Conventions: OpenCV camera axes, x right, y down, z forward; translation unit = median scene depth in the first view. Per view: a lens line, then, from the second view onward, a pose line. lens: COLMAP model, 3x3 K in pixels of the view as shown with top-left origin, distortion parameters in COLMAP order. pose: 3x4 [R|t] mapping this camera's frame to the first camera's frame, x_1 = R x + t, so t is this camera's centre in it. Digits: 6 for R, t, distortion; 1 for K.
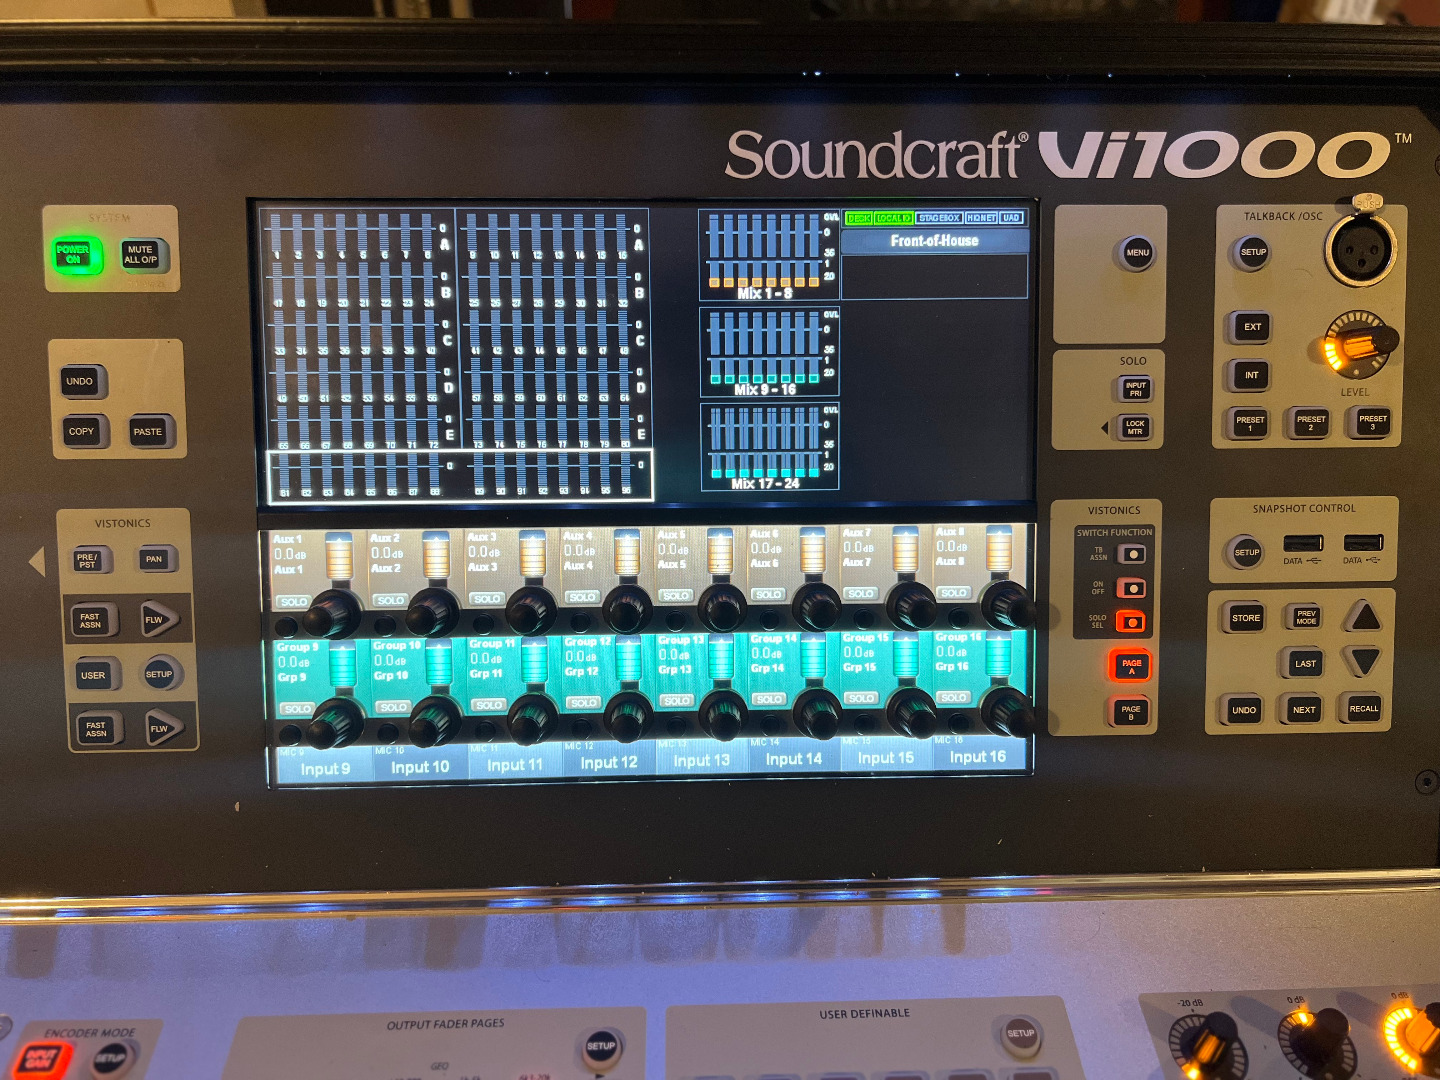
lens RADIAL K [[1101.6, 0, 726.2], [0, 1101.6, 549.9], [0, 0, 1]] dist [0.046741, -0.068564]
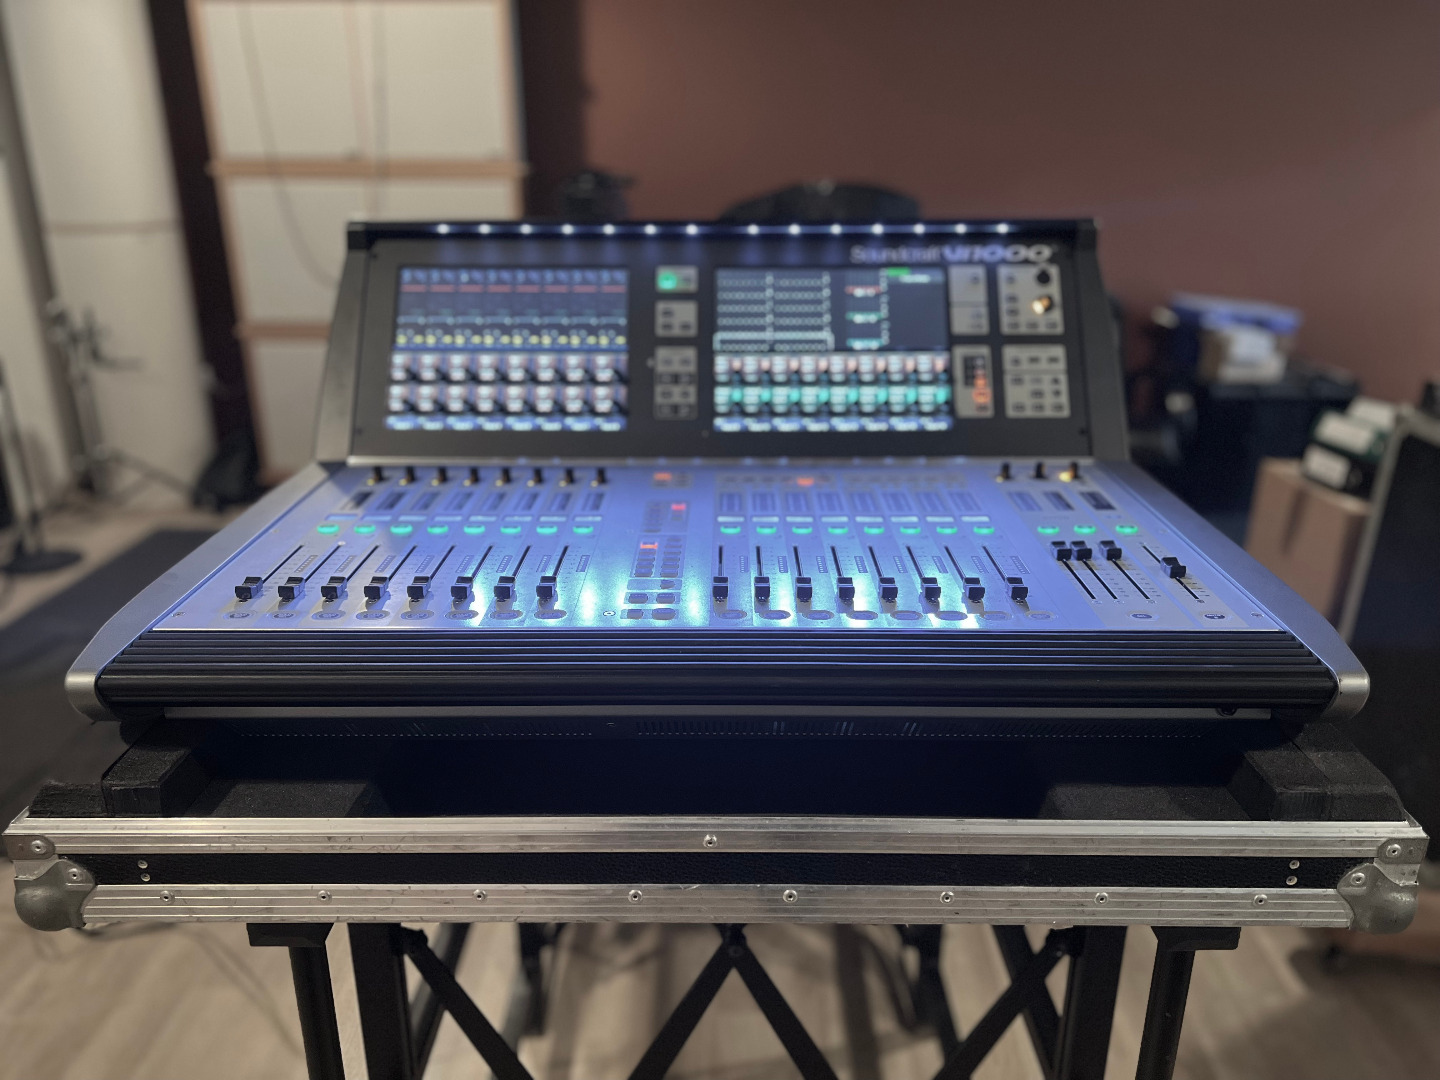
lens RADIAL K [[1101.6, 0, 719.9], [0, 1101.6, 549.9], [0, 0, 1]] dist [0.046741, -0.068564]
pose [[0.998998, -0.000229, -0.044755, -0.253985], [-0.013851, 0.949308, -0.314043, 1.572418], [0.042558, 0.314348, 0.948353, -1.955558]]
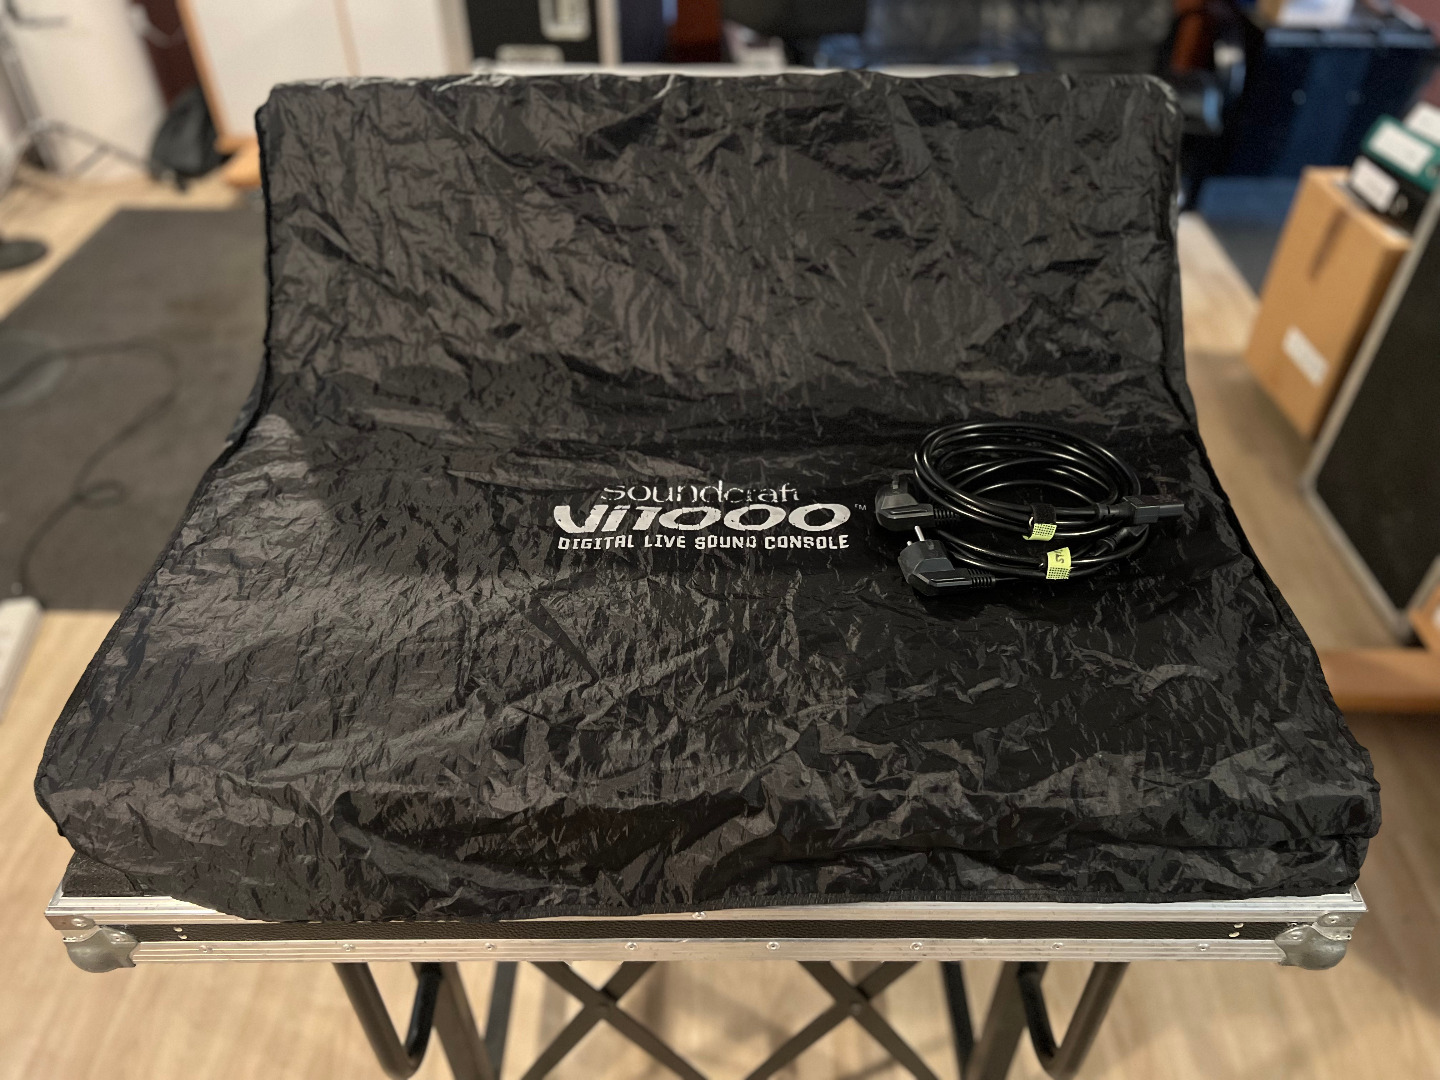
lens RADIAL K [[1101.6, 0, 721.4], [0, 1101.6, 540.2], [0, 0, 1]] dist [0.046741, -0.068564]
pose [[0.998957, 0.006359, -0.045225, -0.225746], [-0.004538, 0.999179, 0.040266, 0.638642], [0.045444, -0.040019, 0.998165, -2.014841]]
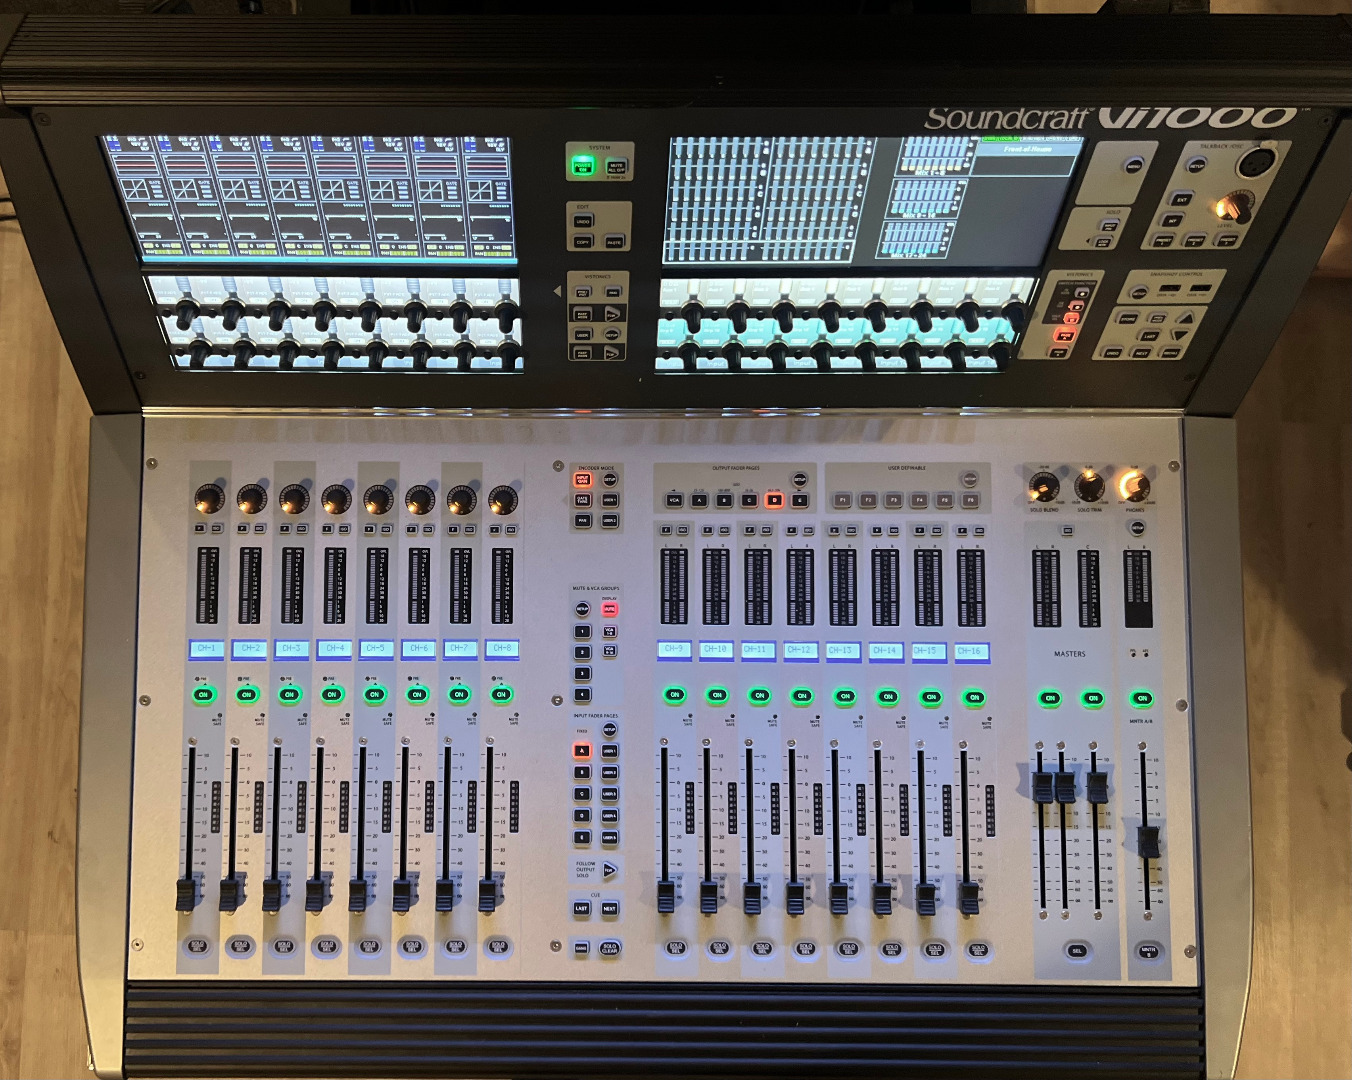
lens RADIAL K [[1222.3, 0, 567.6], [0, 1222.3, 583.7], [0, 0, 1]] dist [0.004115, 0.015448]
pose [[0.998995, 0.035476, -0.027401, -0.507244], [-0.003493, 0.671023, 0.741428, -1.323930], [0.044689, -0.740587, 0.670473, -0.965596]]
